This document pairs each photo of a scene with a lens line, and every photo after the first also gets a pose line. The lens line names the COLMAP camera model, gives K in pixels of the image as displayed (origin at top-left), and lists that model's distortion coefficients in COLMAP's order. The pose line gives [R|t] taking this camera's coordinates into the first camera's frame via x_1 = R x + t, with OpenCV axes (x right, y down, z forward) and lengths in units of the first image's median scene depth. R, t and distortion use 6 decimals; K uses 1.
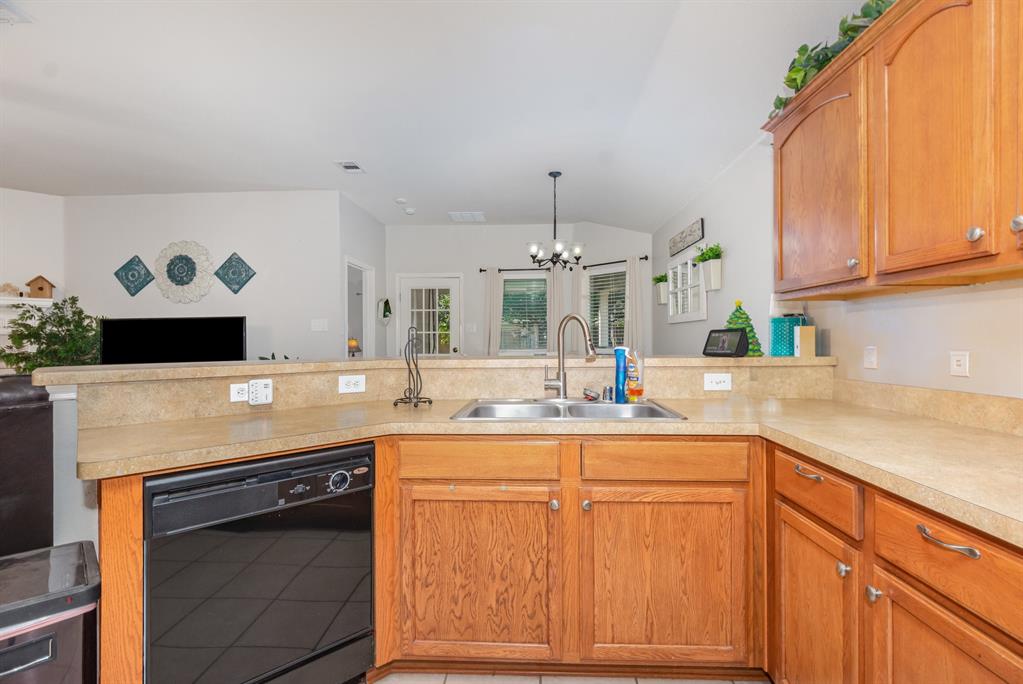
lens RADIAL K [[474.6, 0, 507.2], [0, 474.6, 339.3], [0, 0, 1]] dist [0.000820, -0.000396]
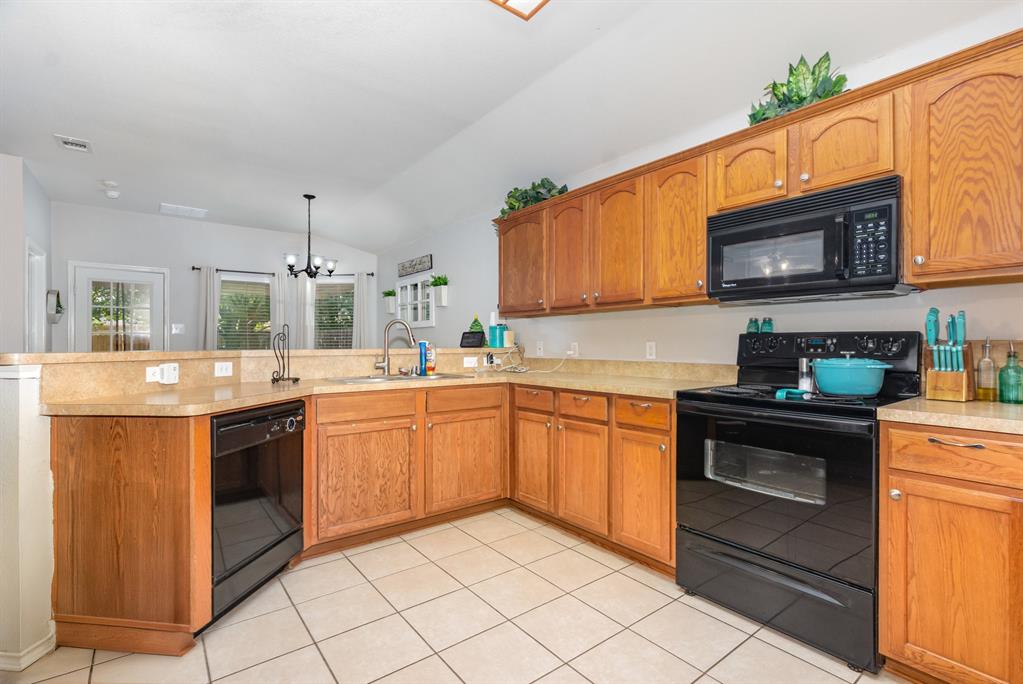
lens RADIAL K [[474.6, 0, 507.2], [0, 474.6, 339.3], [0, 0, 1]] dist [0.000820, -0.000396]
pose [[0.779150, 0.013013, 0.626703, -0.596150], [-0.002929, 0.999849, -0.017120, 0.040145], [-0.626831, 0.011504, 0.779070, -0.475933]]
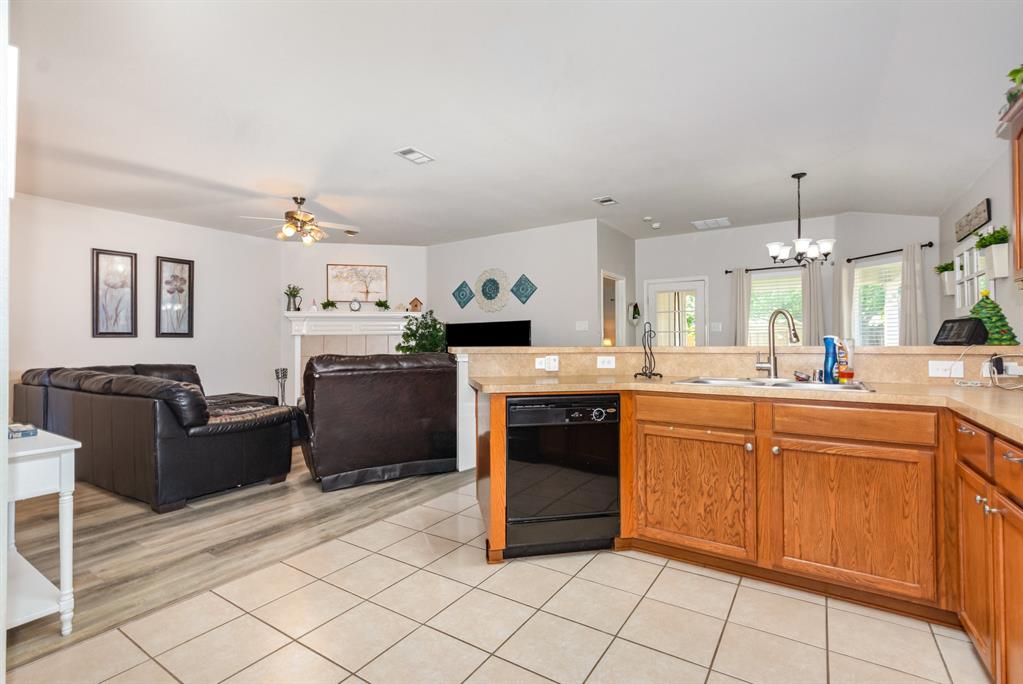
lens RADIAL K [[449.0, 0, 501.3], [0, 449.0, 335.3], [0, 0, 1]] dist [-0.000883, -0.000595]
pose [[0.853790, -0.004835, -0.520595, 0.133849], [-0.002460, 0.999908, -0.013322, 0.034268], [0.520612, 0.012655, 0.853700, -0.399700]]
